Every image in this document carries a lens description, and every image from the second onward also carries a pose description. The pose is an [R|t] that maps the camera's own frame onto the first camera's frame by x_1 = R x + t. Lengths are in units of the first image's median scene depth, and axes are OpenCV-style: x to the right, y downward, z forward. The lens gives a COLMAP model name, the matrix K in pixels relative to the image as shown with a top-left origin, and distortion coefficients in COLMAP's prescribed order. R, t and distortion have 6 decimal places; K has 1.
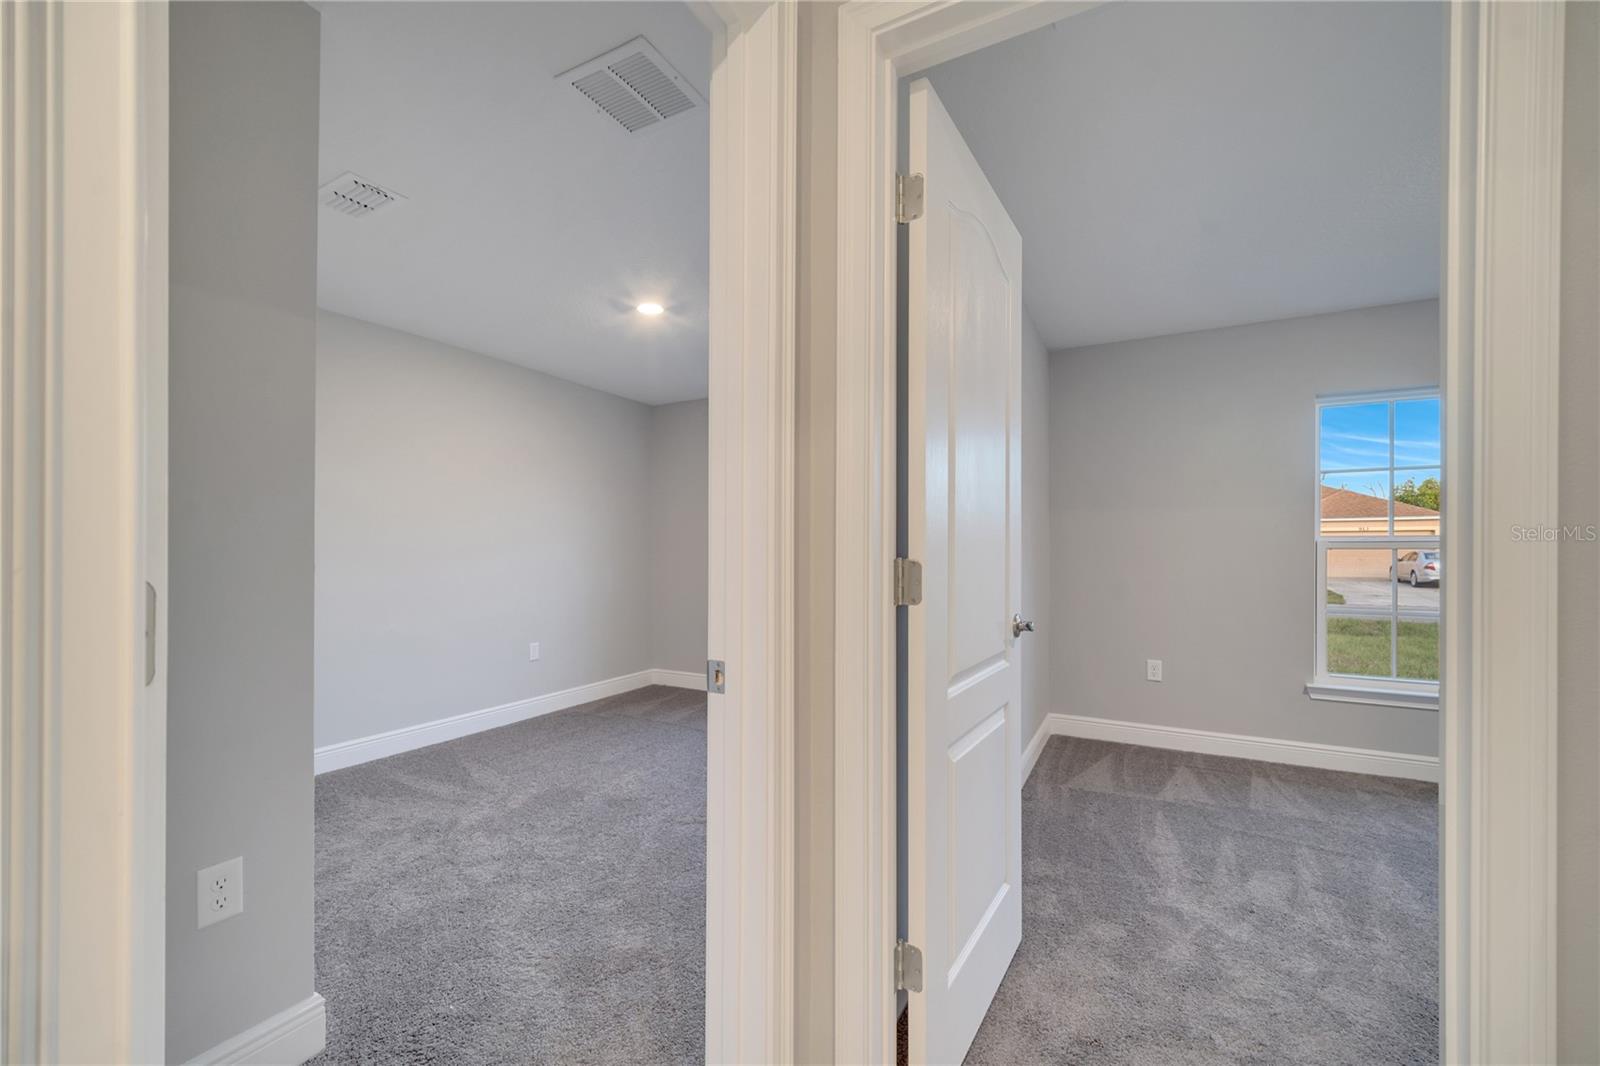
lens RADIAL K [[651.8, 0, 794.5], [0, 651.8, 540.9], [0, 0, 1]] dist [0.003538, -0.000123]
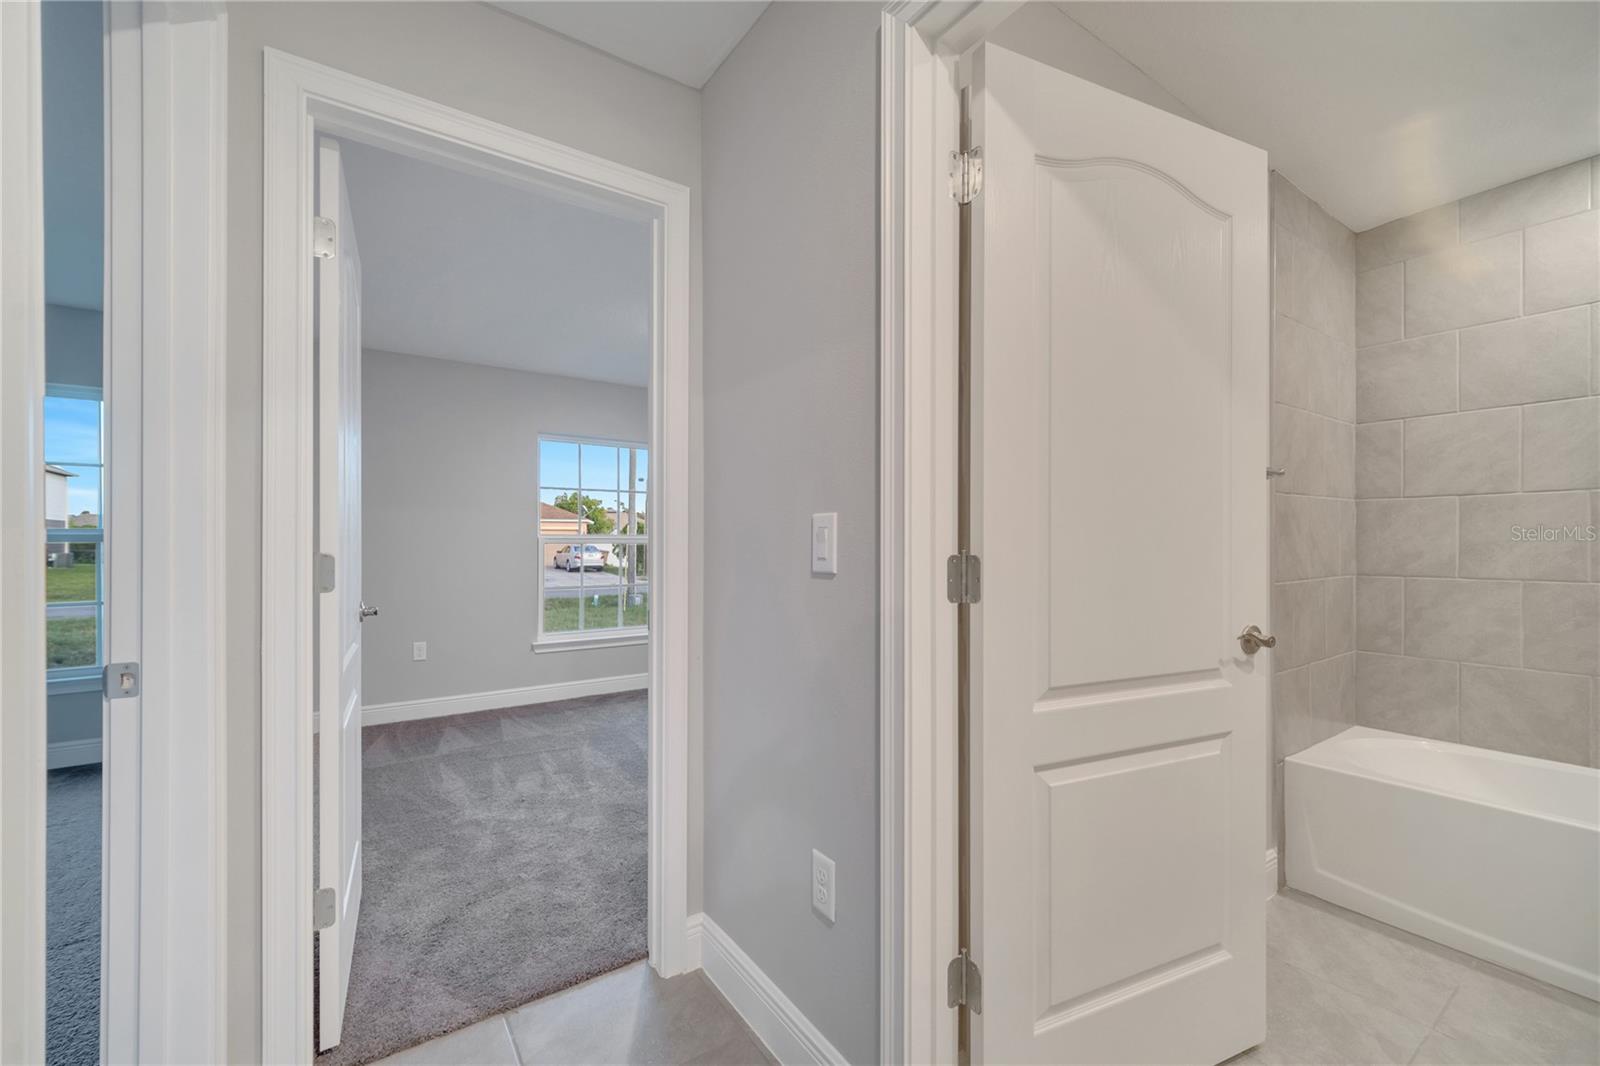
lens RADIAL K [[647.0, 0, 791.7], [0, 647.0, 543.0], [0, 0, 1]] dist [-0.001799, -0.000196]
pose [[0.456656, 0.000738, 0.889643, -0.197014], [-0.010960, 0.999928, 0.004796, -0.000586], [-0.889576, -0.011941, 0.456631, -0.103052]]
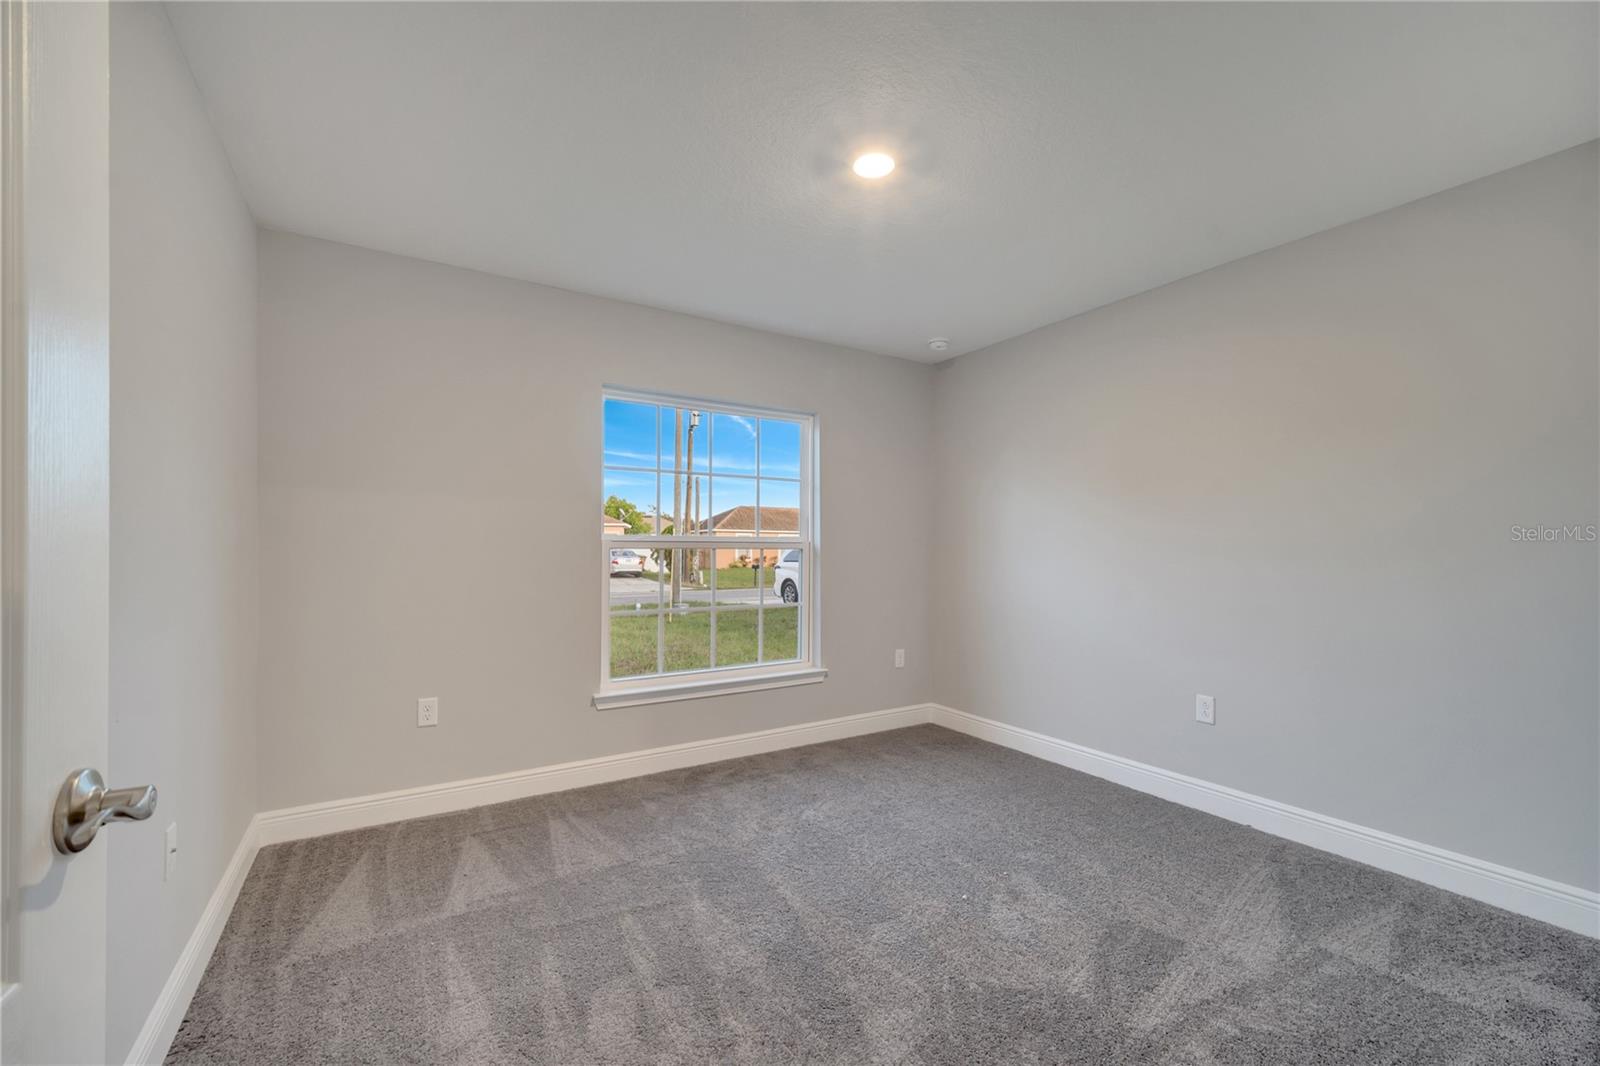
lens RADIAL K [[645.4, 0, 794.1], [0, 645.4, 550.7], [0, 0, 1]] dist [-0.002359, -0.000412]
pose [[0.494072, -0.001337, 0.869420, 0.160724], [-0.013424, 0.999868, 0.009165, 0.004025], [-0.869317, -0.016199, 0.493989, 0.373348]]
